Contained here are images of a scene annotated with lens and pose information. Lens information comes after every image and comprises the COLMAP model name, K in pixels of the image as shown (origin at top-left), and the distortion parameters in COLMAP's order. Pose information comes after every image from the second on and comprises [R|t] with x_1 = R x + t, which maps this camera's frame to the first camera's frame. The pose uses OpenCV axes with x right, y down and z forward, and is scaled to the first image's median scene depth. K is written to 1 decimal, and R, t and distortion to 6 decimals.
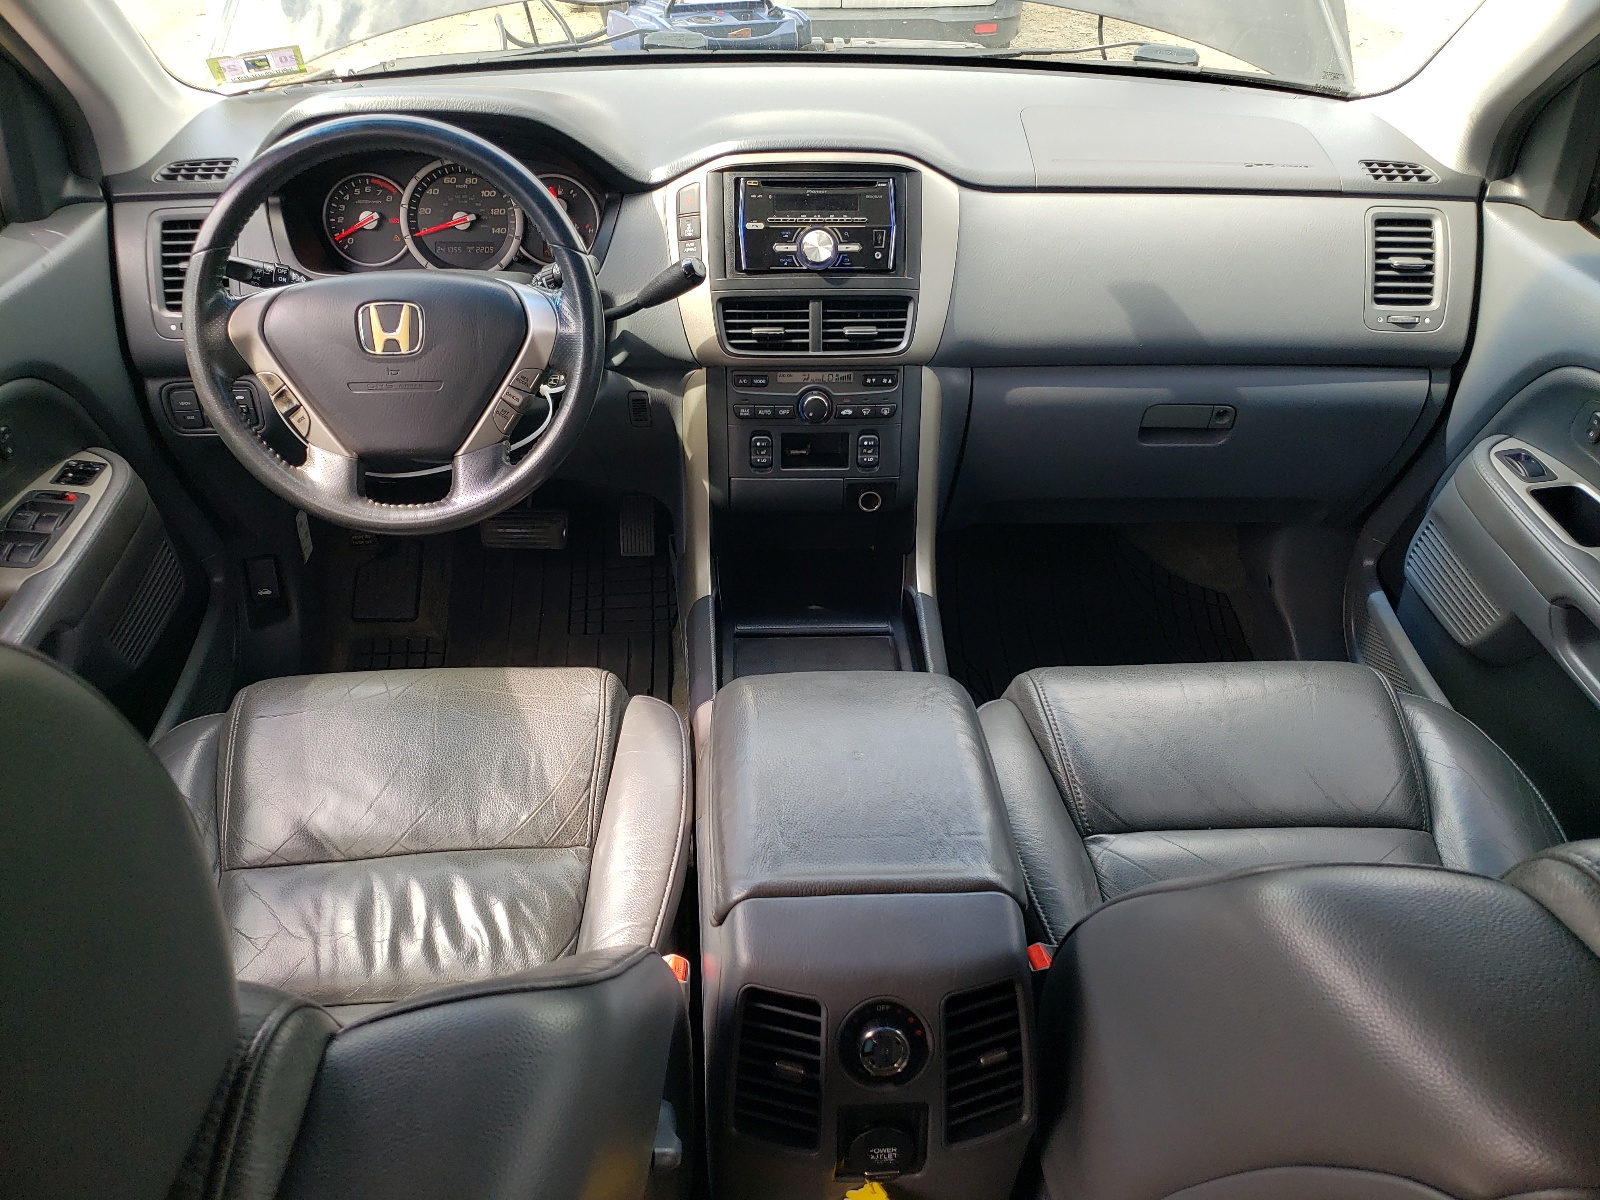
lens RADIAL K [[1231.2, 0, 797.0], [0, 1231.2, 597.8], [0, 0, 1]] dist [-0.002475, -0.001681]
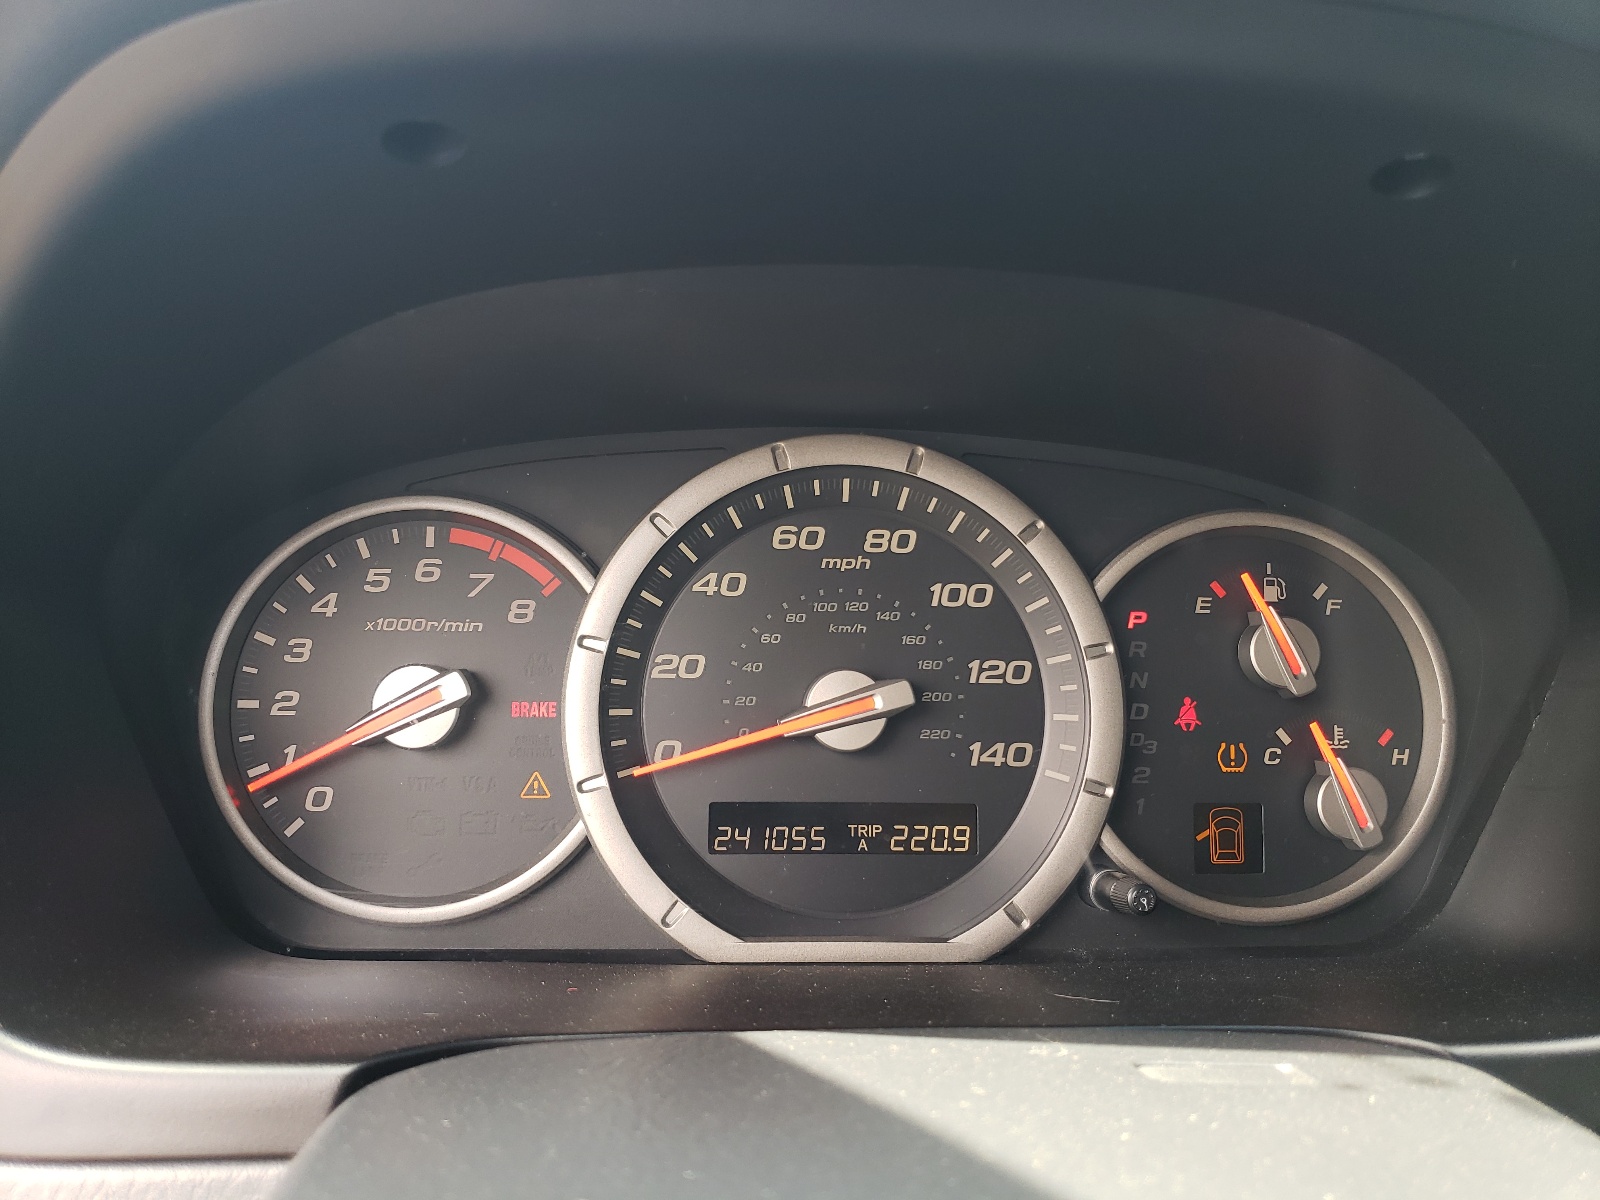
lens RADIAL K [[1231.2, 0, 800.1], [0, 1231.2, 603.1], [0, 0, 1]] dist [-0.002475, -0.001681]
pose [[0.999929, 0.007051, 0.009586, -0.283672], [-0.003125, 0.932861, -0.360223, -0.247005], [-0.011482, 0.360167, 0.932817, 0.794018]]
